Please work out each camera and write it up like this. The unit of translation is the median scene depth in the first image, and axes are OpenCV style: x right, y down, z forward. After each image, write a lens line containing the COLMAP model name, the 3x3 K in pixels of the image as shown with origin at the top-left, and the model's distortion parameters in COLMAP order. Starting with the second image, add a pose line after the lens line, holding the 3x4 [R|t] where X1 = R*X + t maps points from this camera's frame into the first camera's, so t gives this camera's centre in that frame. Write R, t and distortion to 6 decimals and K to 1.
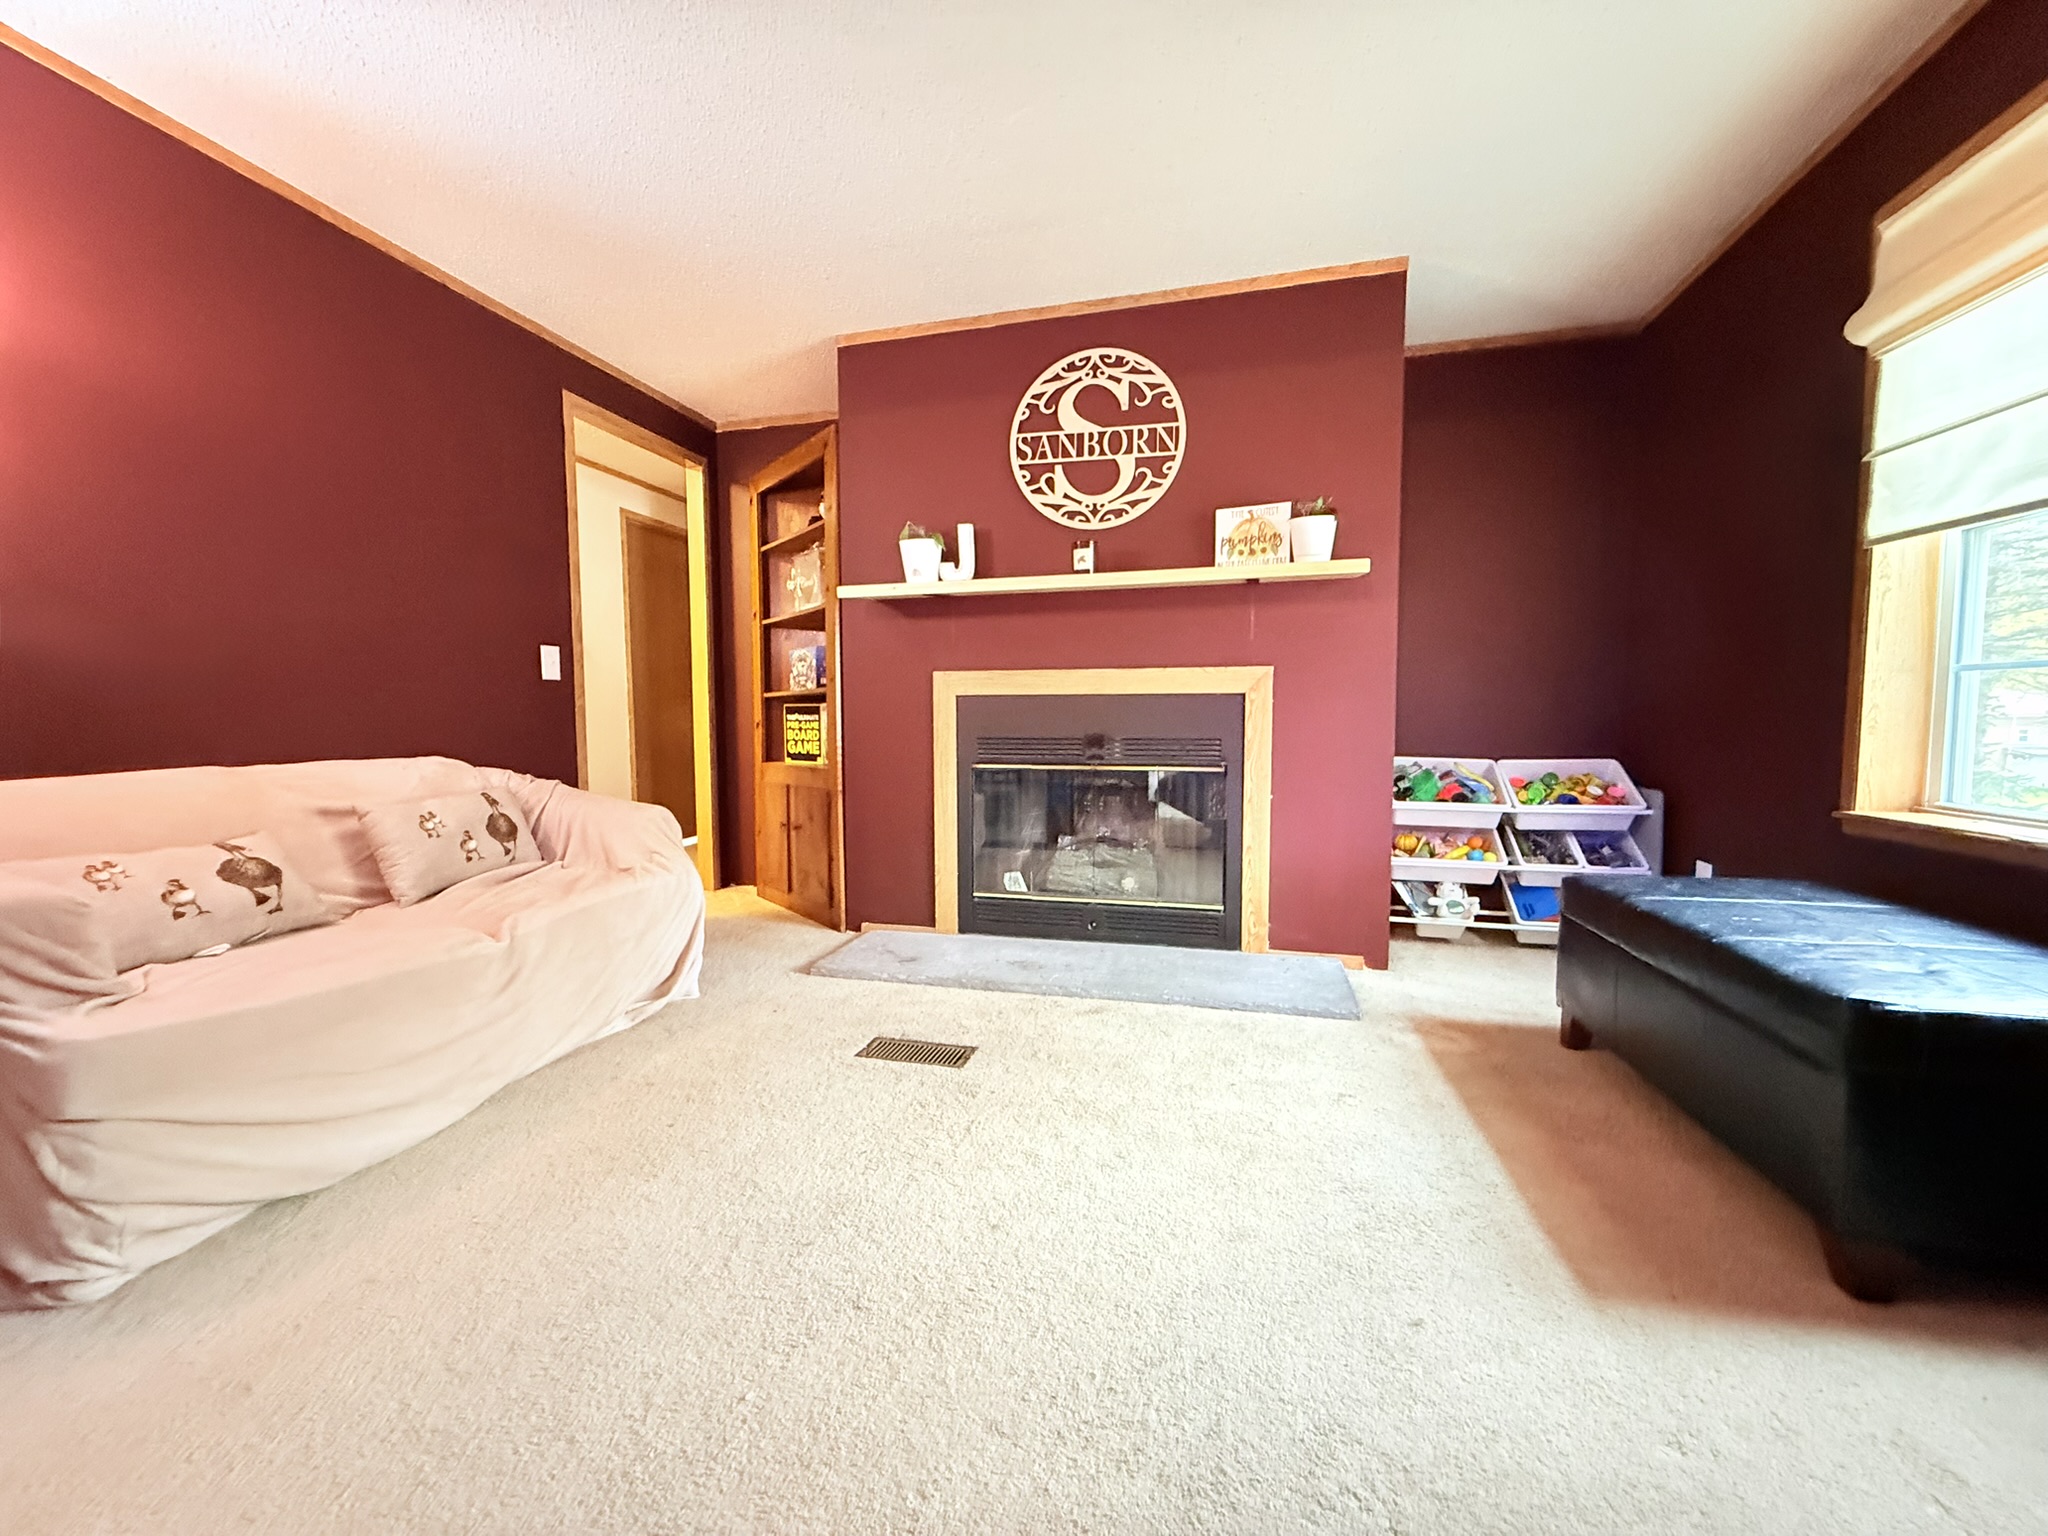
lens RADIAL K [[815.7, 0, 1017.6], [0, 815.7, 767.0], [0, 0, 1]] dist [0.001986, -0.000462]
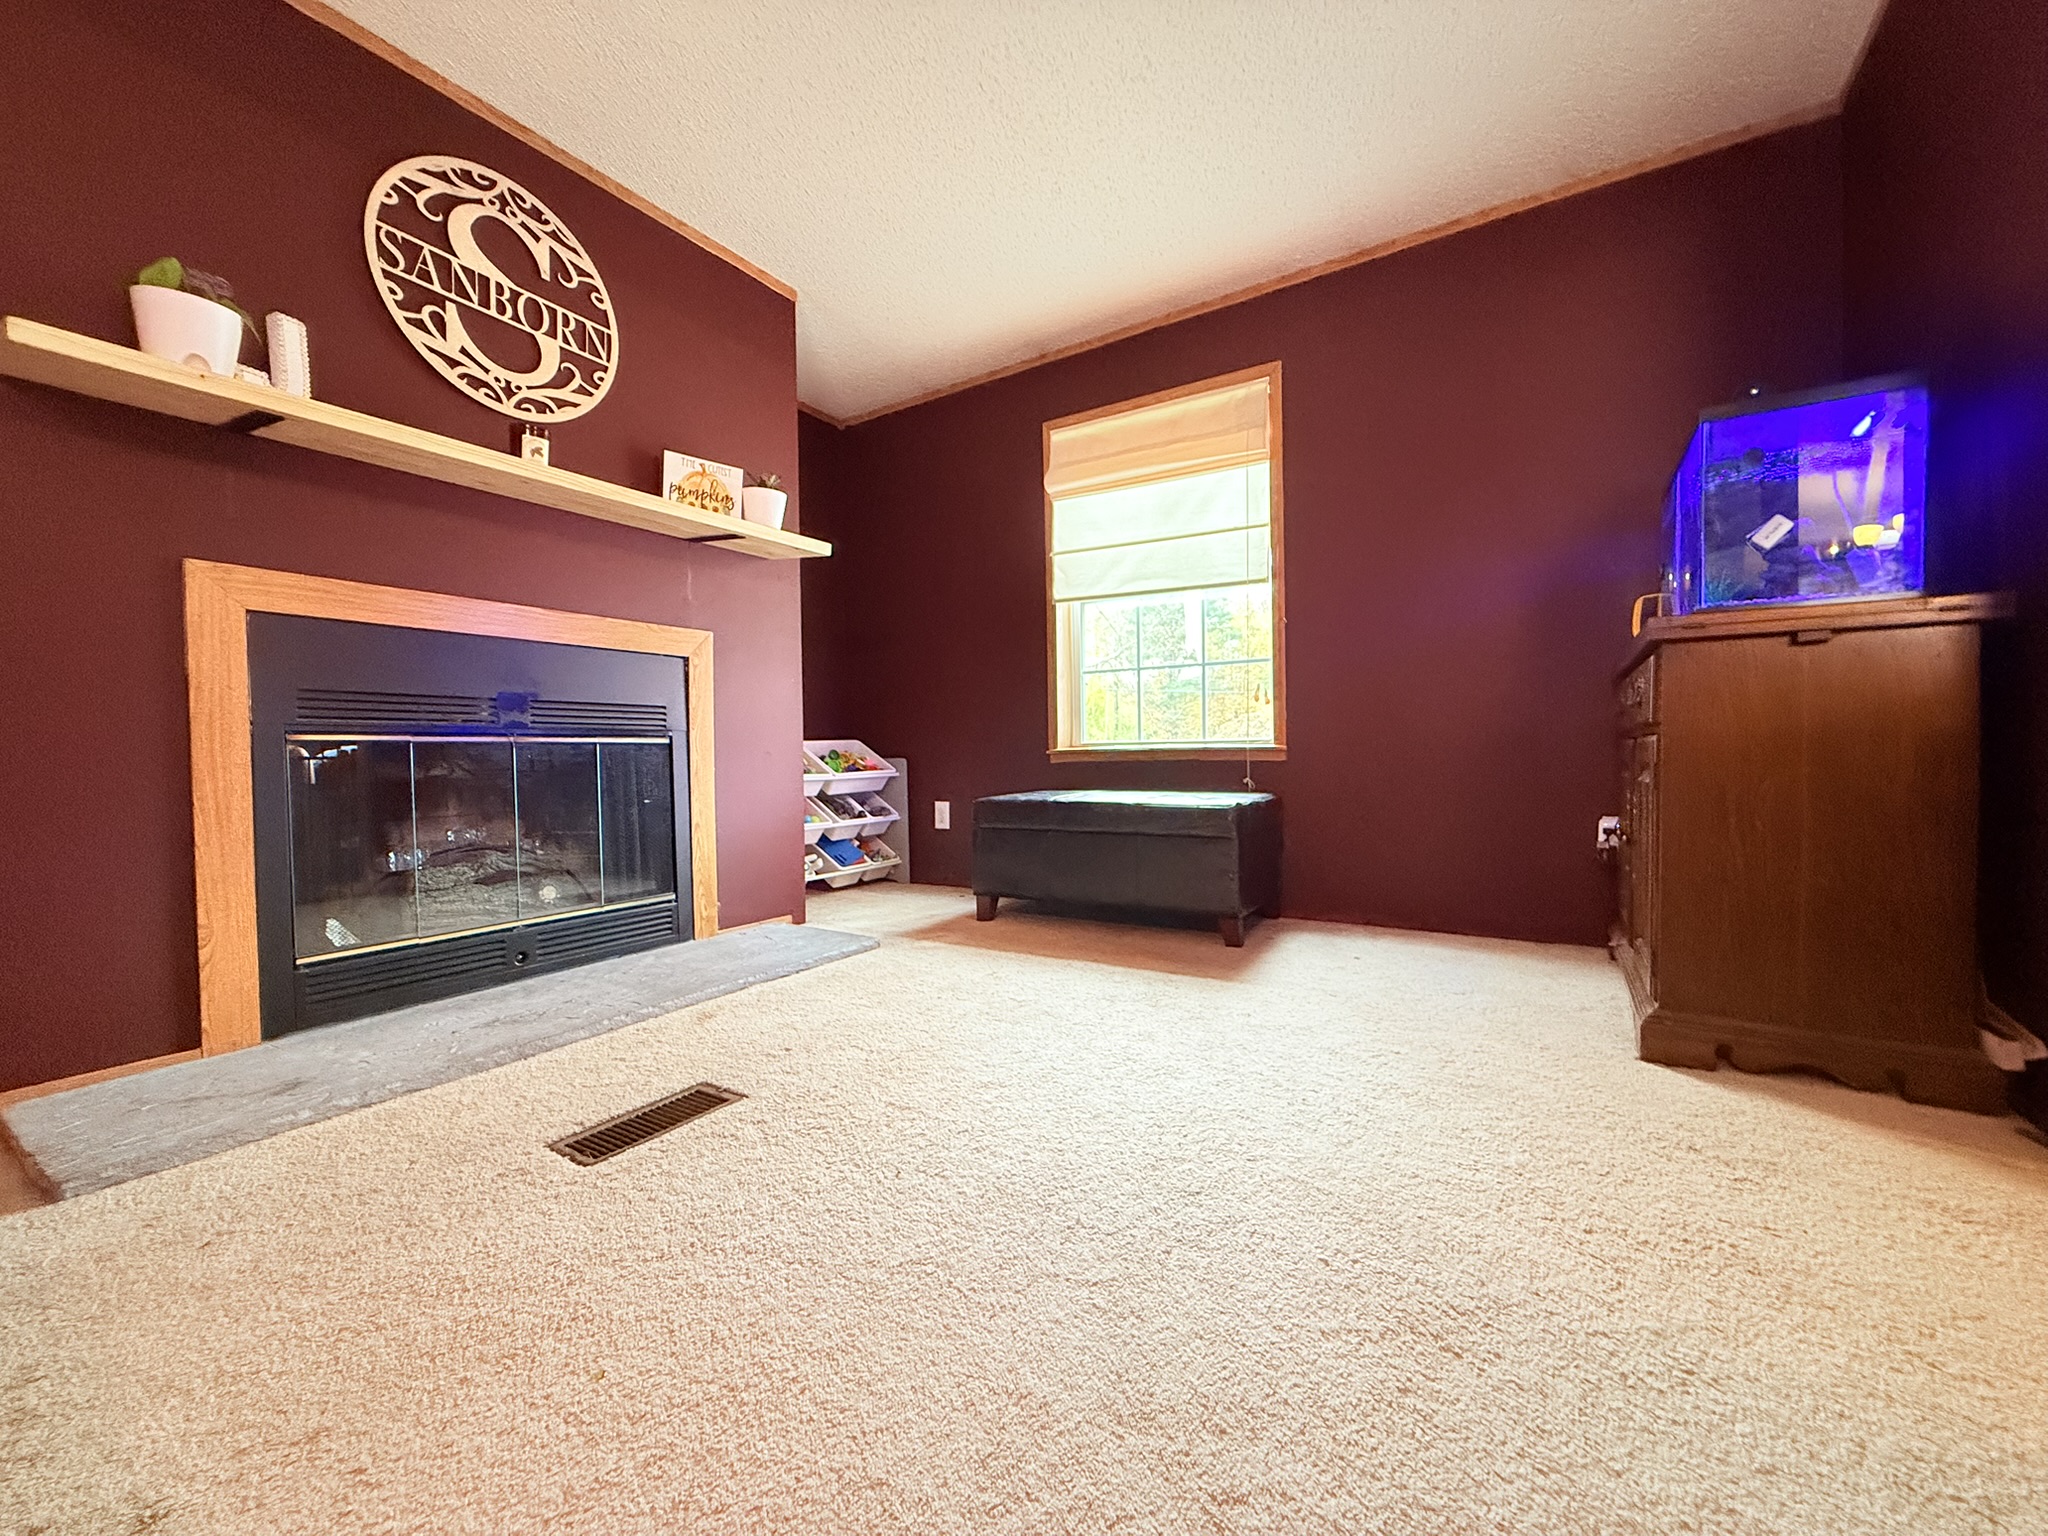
lens RADIAL K [[815.7, 0, 1017.6], [0, 815.7, 767.0], [0, 0, 1]] dist [0.001986, -0.000462]
pose [[0.306488, -0.016171, 0.951737, -0.480021], [0.075640, 0.997108, -0.007416, 0.067666], [-0.948864, 0.074262, 0.306825, 0.364300]]
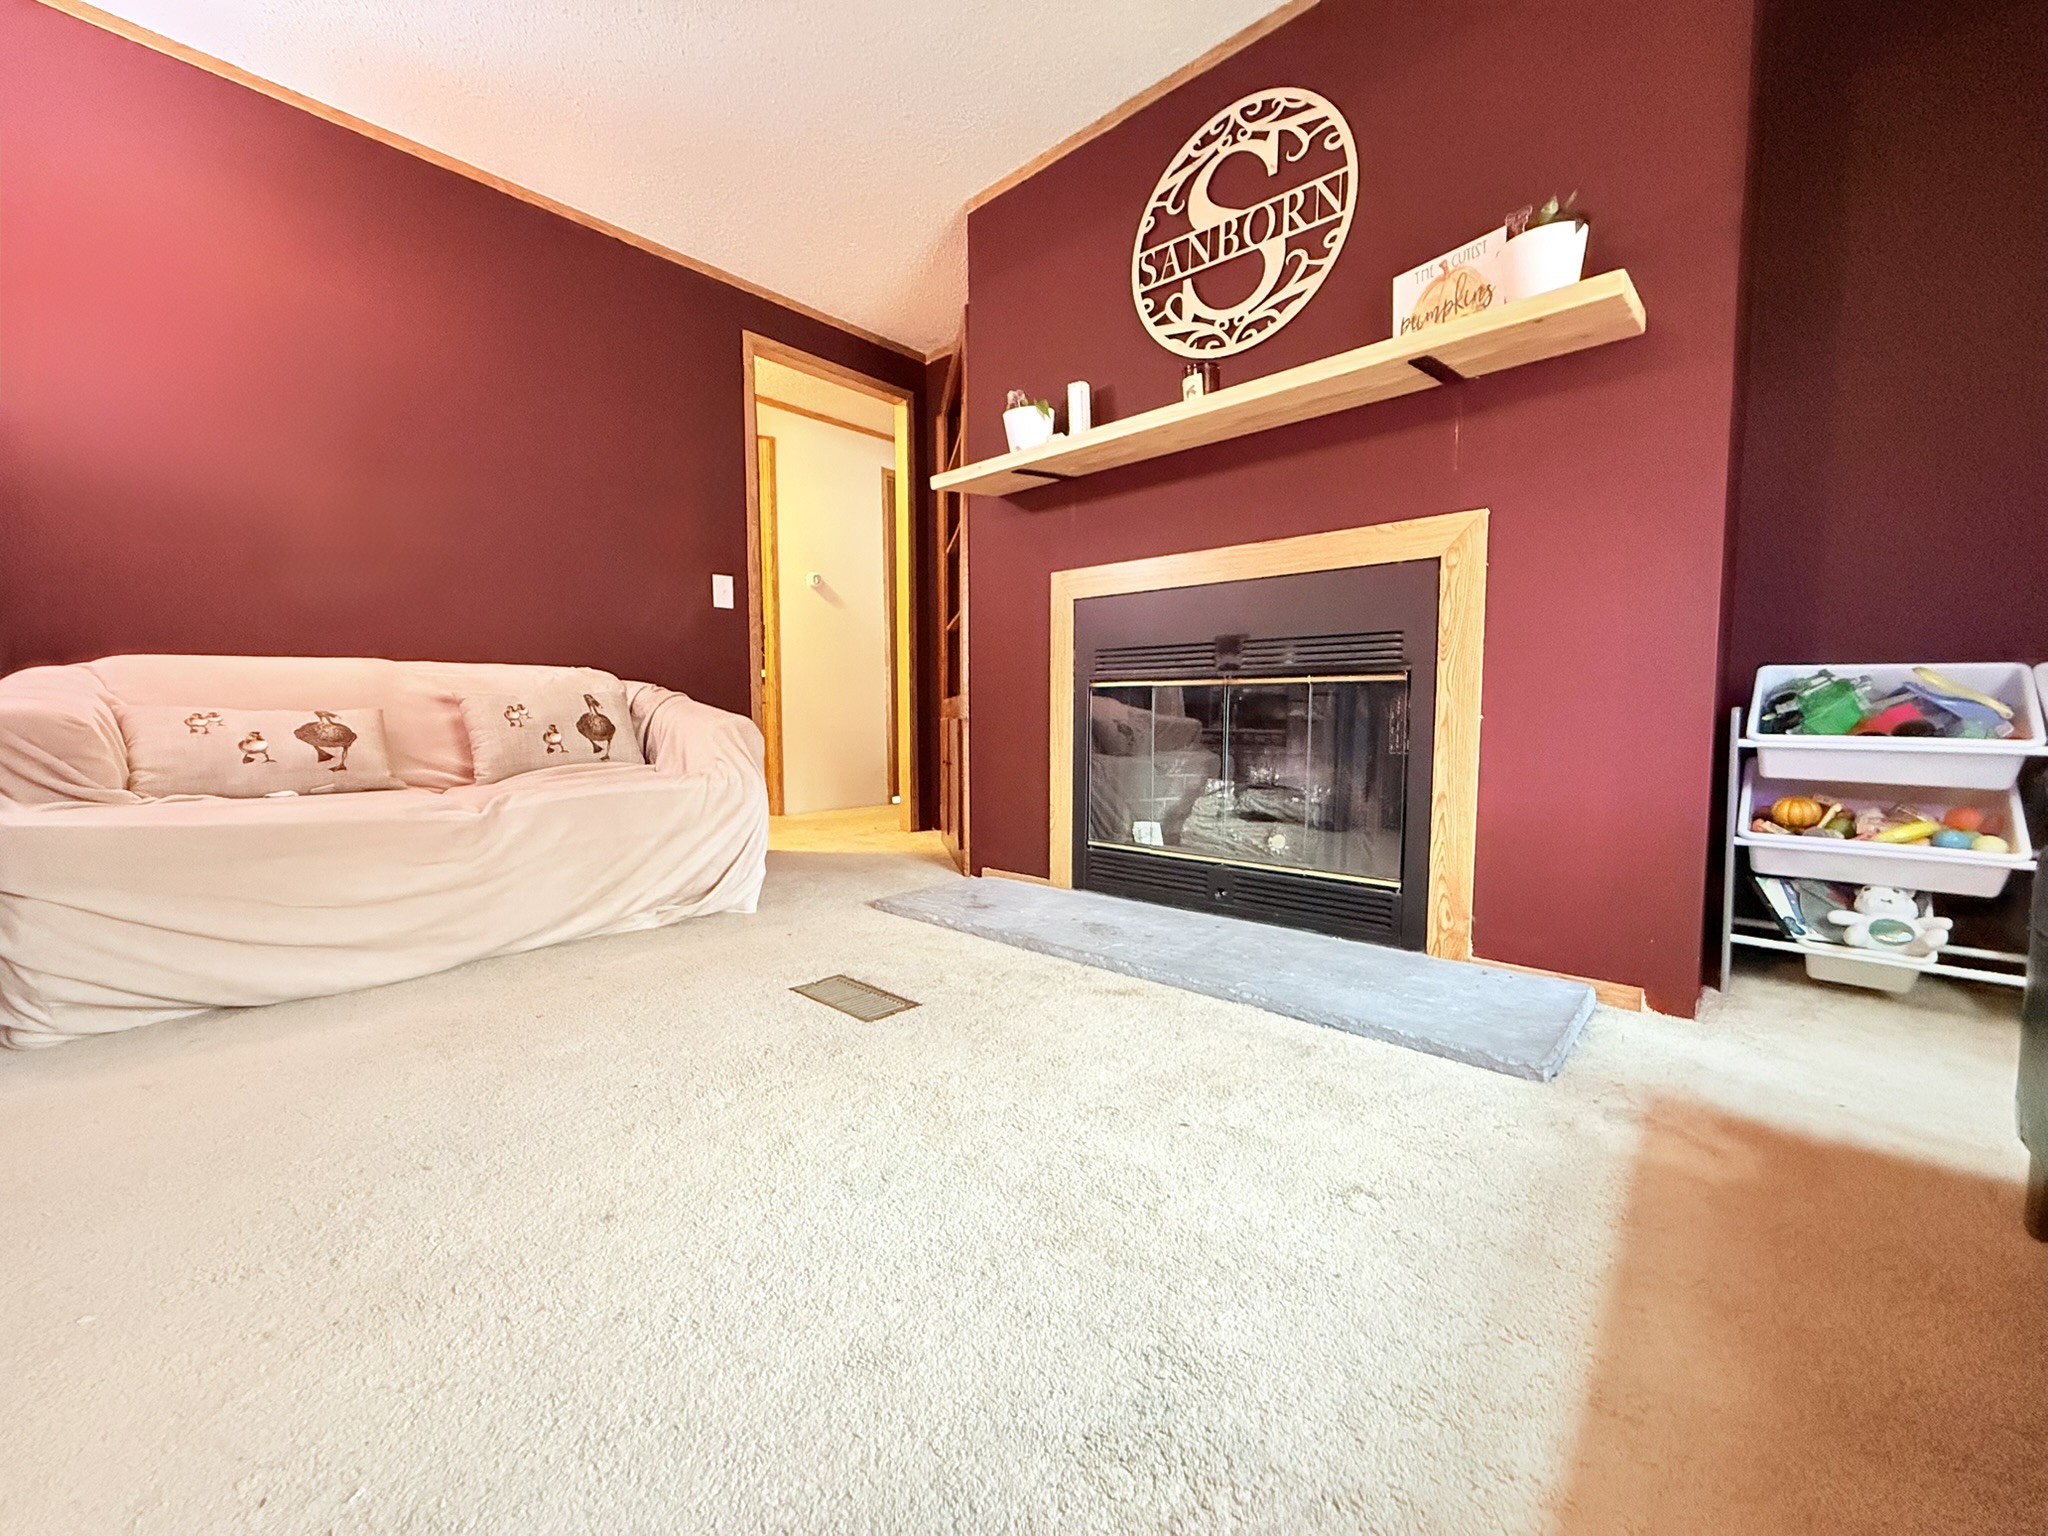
lens RADIAL K [[815.7, 0, 1017.6], [0, 815.7, 767.0], [0, 0, 1]] dist [0.001986, -0.000462]
pose [[0.883397, 0.035379, -0.467289, 0.285556], [-0.032474, 0.999371, 0.014271, 0.076990], [0.467500, 0.002568, 0.883990, 0.264708]]
